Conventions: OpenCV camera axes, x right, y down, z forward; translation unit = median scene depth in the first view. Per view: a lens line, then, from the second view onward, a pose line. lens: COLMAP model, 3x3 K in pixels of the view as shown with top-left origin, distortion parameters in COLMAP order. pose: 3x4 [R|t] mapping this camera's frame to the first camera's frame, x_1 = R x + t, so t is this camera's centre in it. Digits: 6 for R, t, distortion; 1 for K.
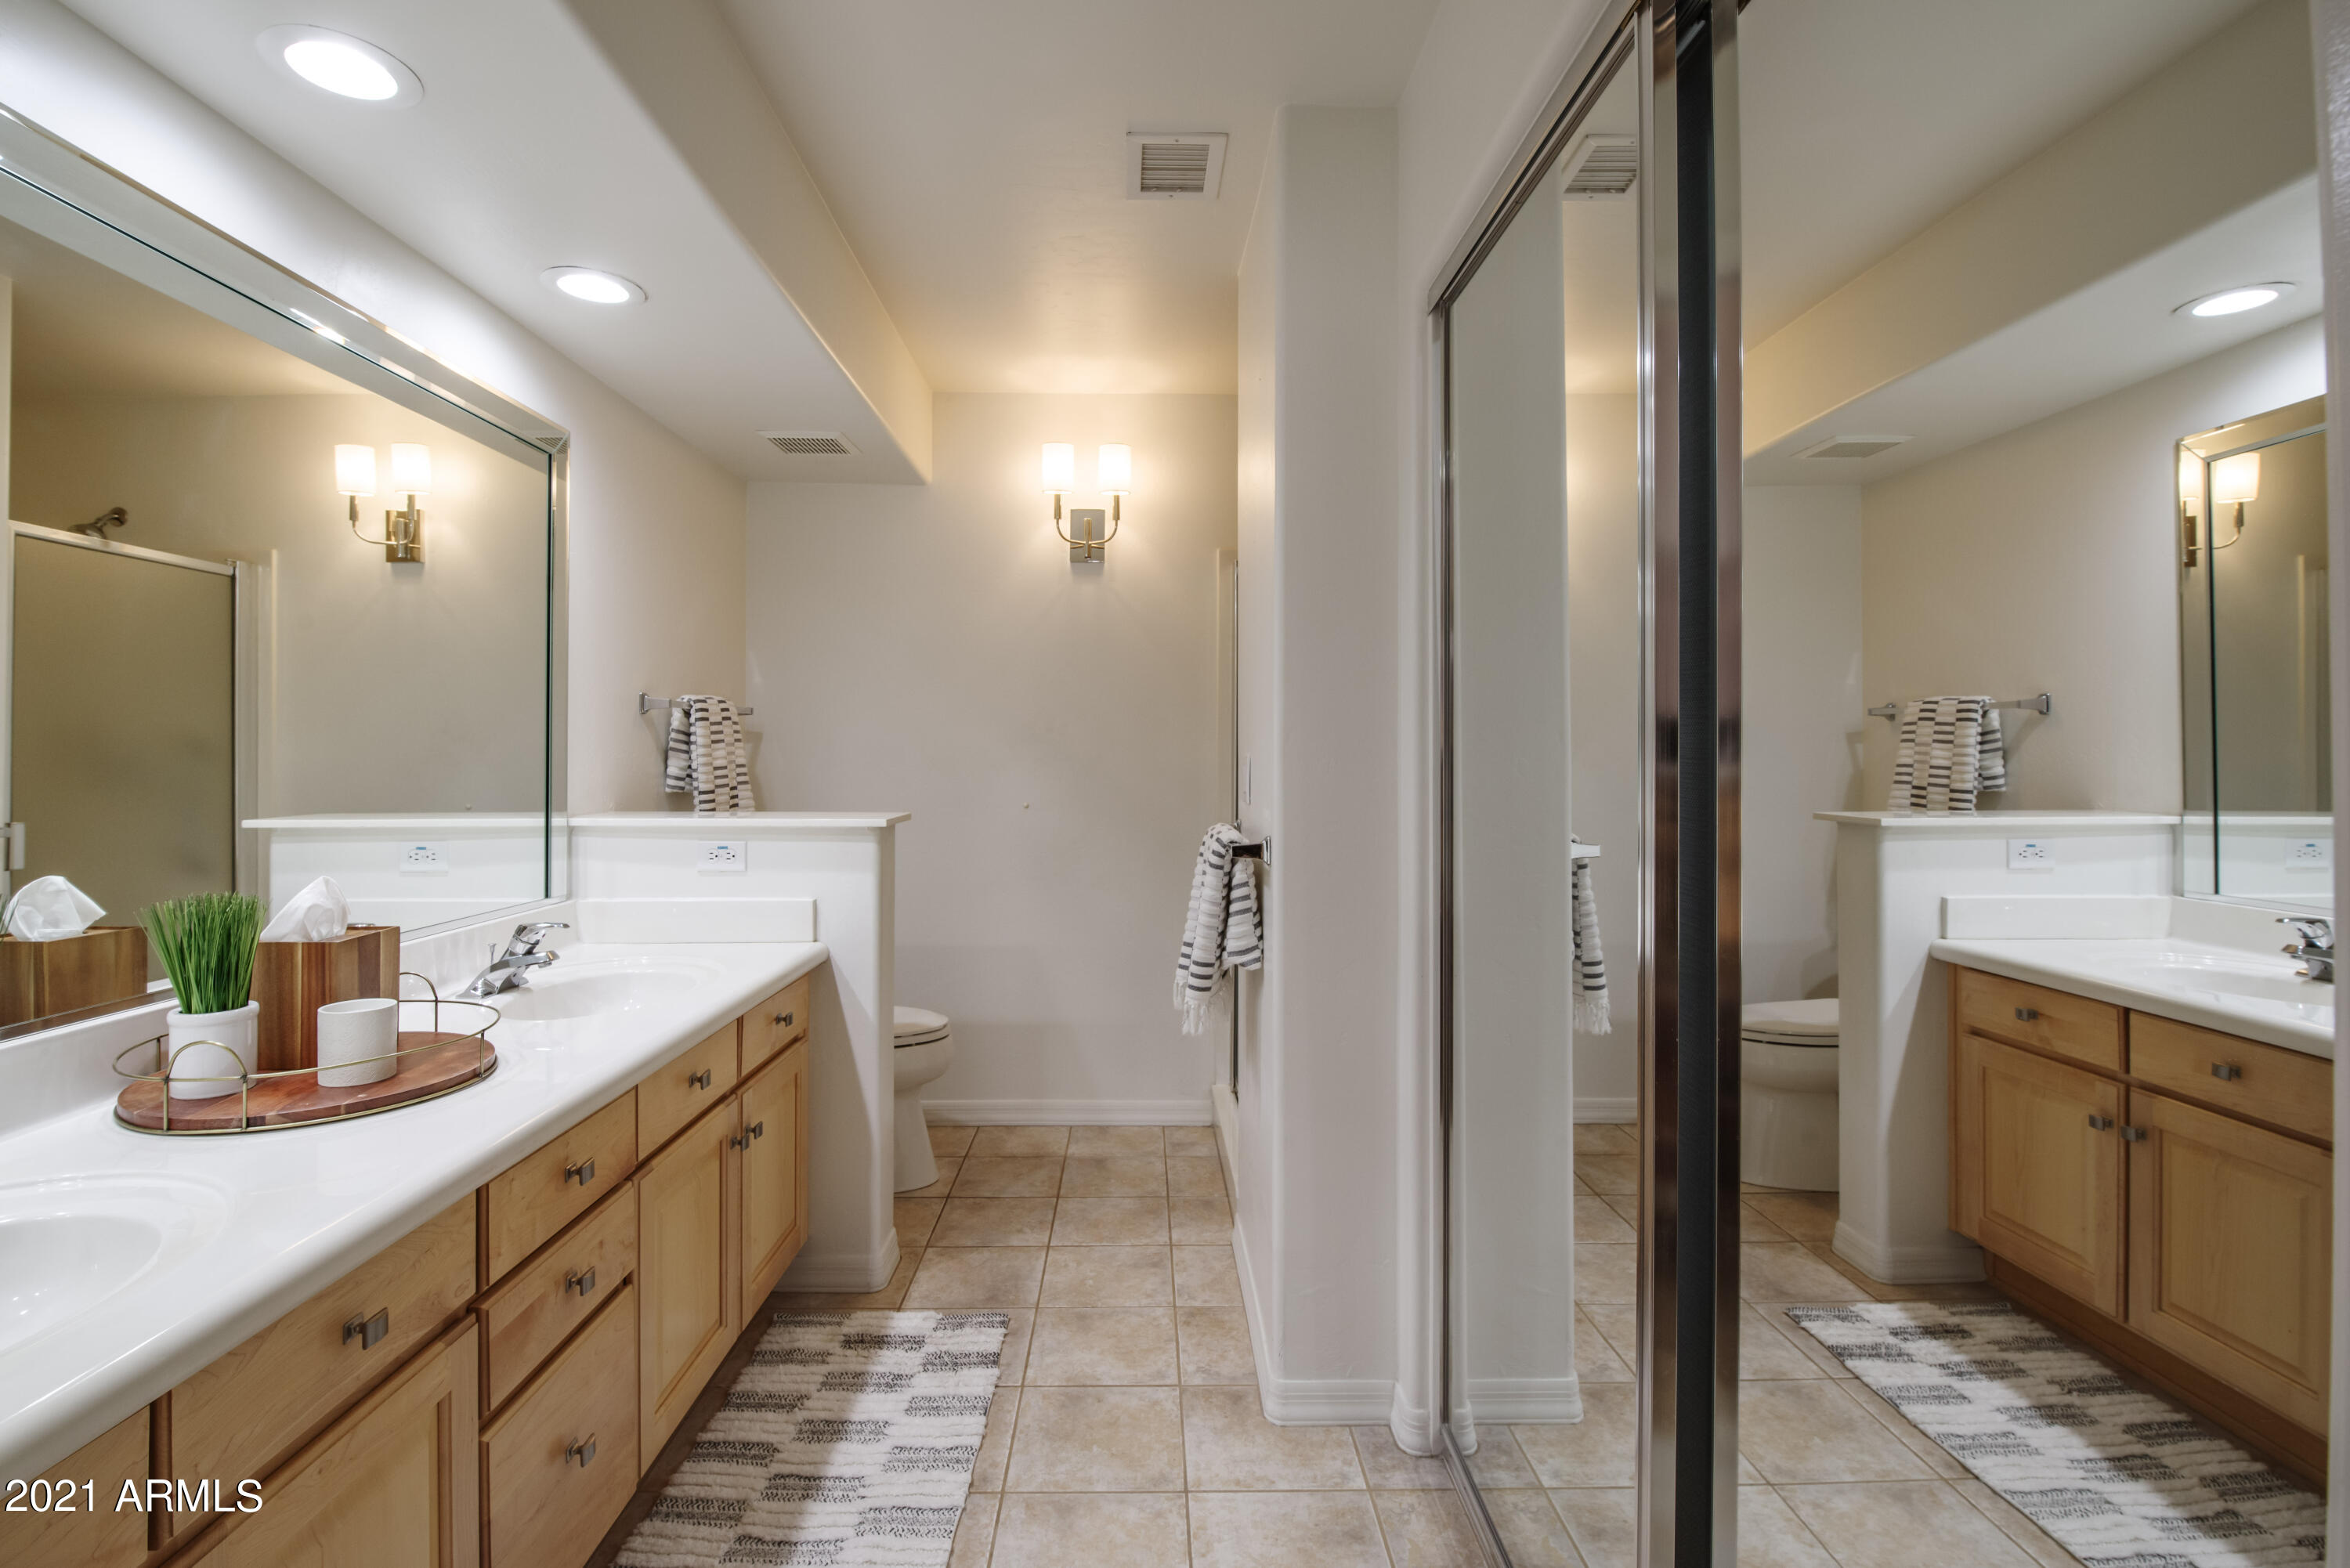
lens RADIAL K [[1043.0, 0, 1175.0], [0, 1043.0, 784.0], [0, 0, 1]] dist [-0.037670, -0.000792]
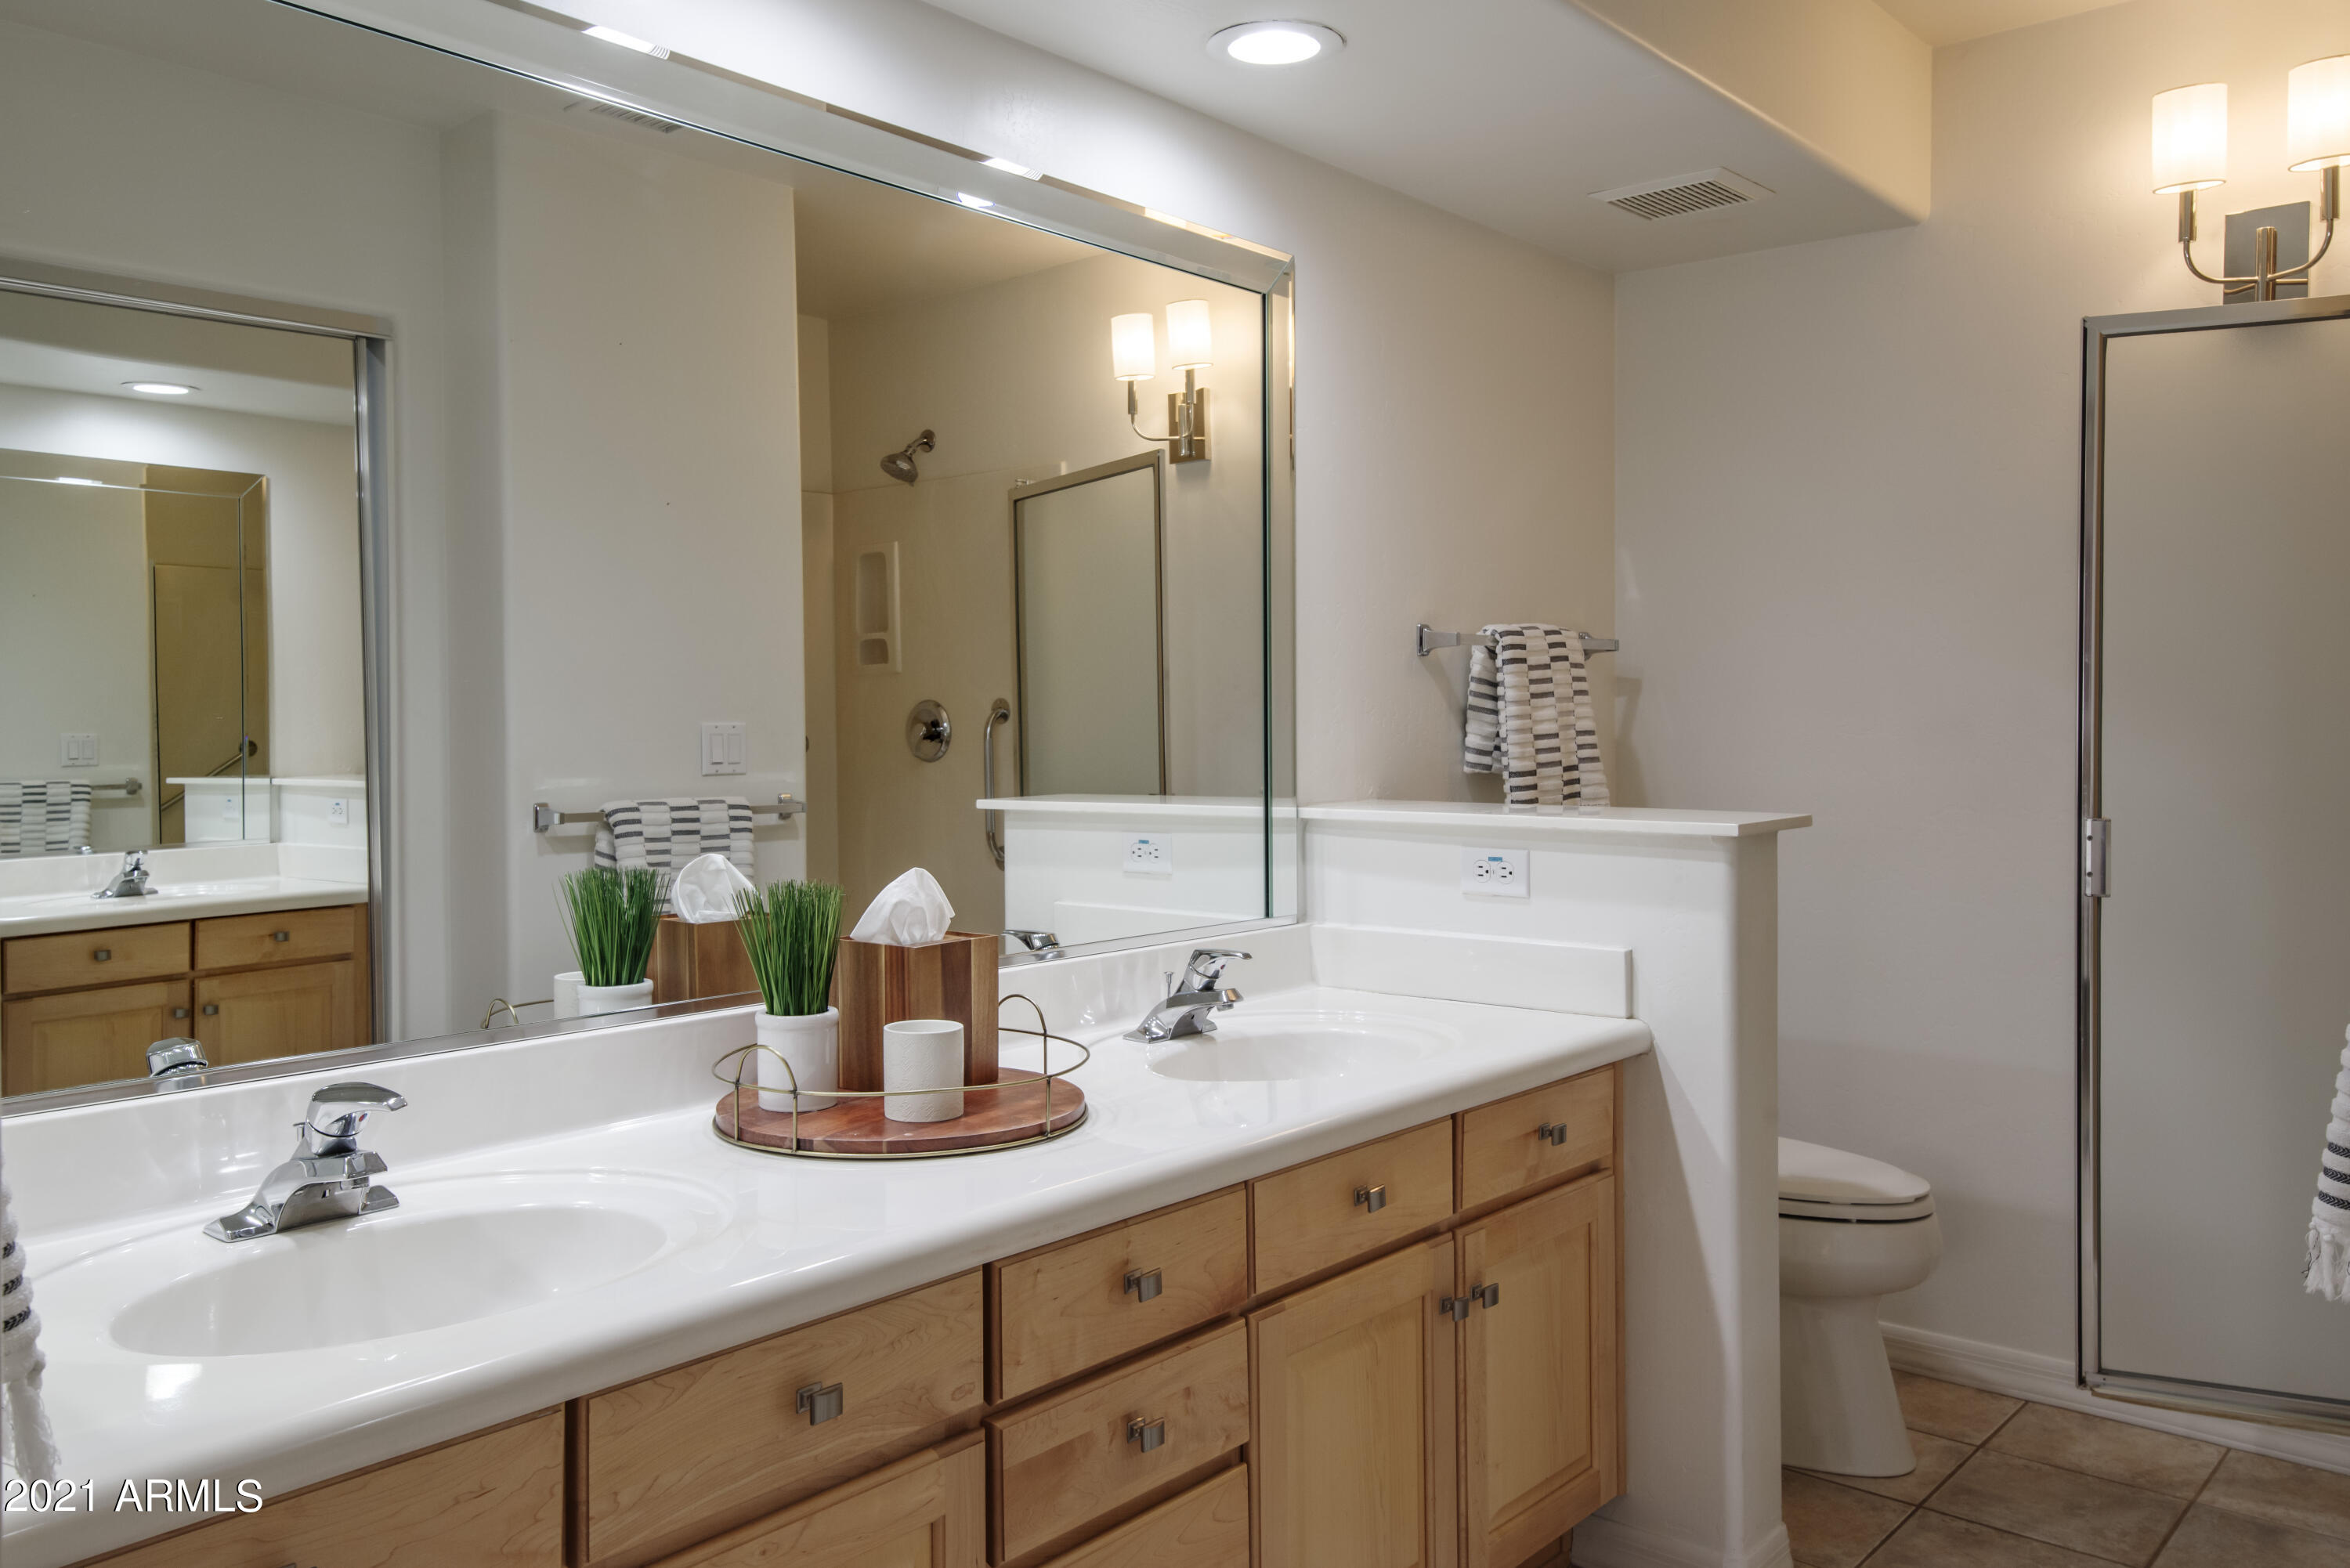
lens RADIAL K [[1759.6, 0, 1174.2], [0, 1759.6, 811.3], [0, 0, 1]] dist [0.003247, 0.002322]
pose [[0.732891, 0.028543, -0.679747, 0.166450], [-0.009570, 0.999453, 0.031648, -0.001560], [0.680279, -0.016689, 0.732763, 0.051617]]
